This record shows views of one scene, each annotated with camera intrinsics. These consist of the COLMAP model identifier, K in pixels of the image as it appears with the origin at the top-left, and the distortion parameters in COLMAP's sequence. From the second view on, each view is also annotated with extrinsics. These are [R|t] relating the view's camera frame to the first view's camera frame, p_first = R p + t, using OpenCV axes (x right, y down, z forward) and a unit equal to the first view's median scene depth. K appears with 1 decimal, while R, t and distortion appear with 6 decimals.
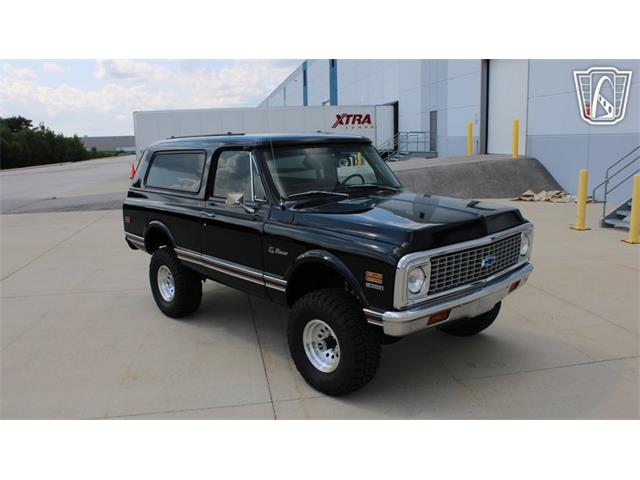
lens RADIAL K [[543.2, 0, 320.0], [0, 543.2, 240.0], [0, 0, 1]] dist [-0.177050, 0.179010]
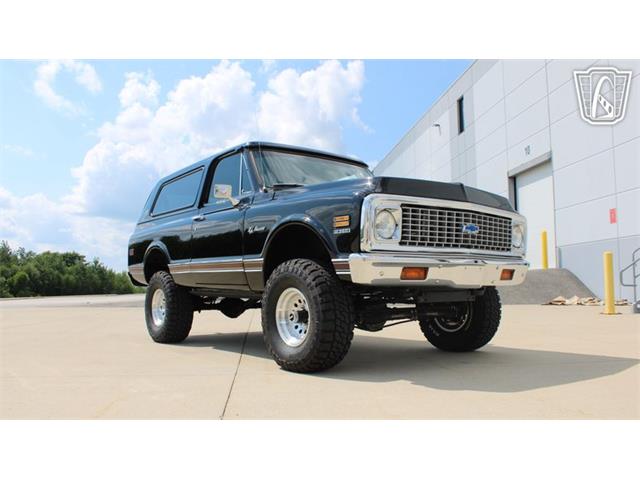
lens RADIAL K [[540.5, 0, 320.0], [0, 540.5, 240.0], [0, 0, 1]] dist [-0.174279, 0.168915]
pose [[0.996990, 0.008696, -0.077043, 0.096089], [-0.028992, 0.963414, -0.266444, 0.251987], [0.071907, 0.267876, 0.960766, 0.059485]]
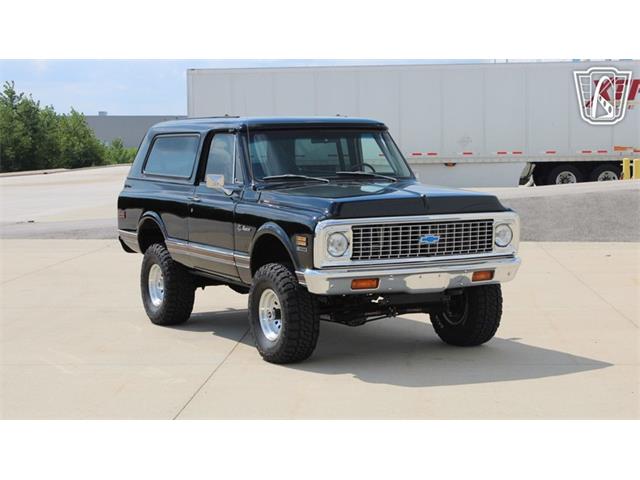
lens RADIAL K [[1330.0, 0, 320.0], [0, 1330.0, 240.0], [0, 0, 1]] dist [0.003728, 0.028114]
pose [[0.968674, 0.032514, -0.246197, 0.587534], [-0.057748, 0.993707, -0.095979, 0.236743], [0.241527, 0.107190, 0.964456, -1.208792]]
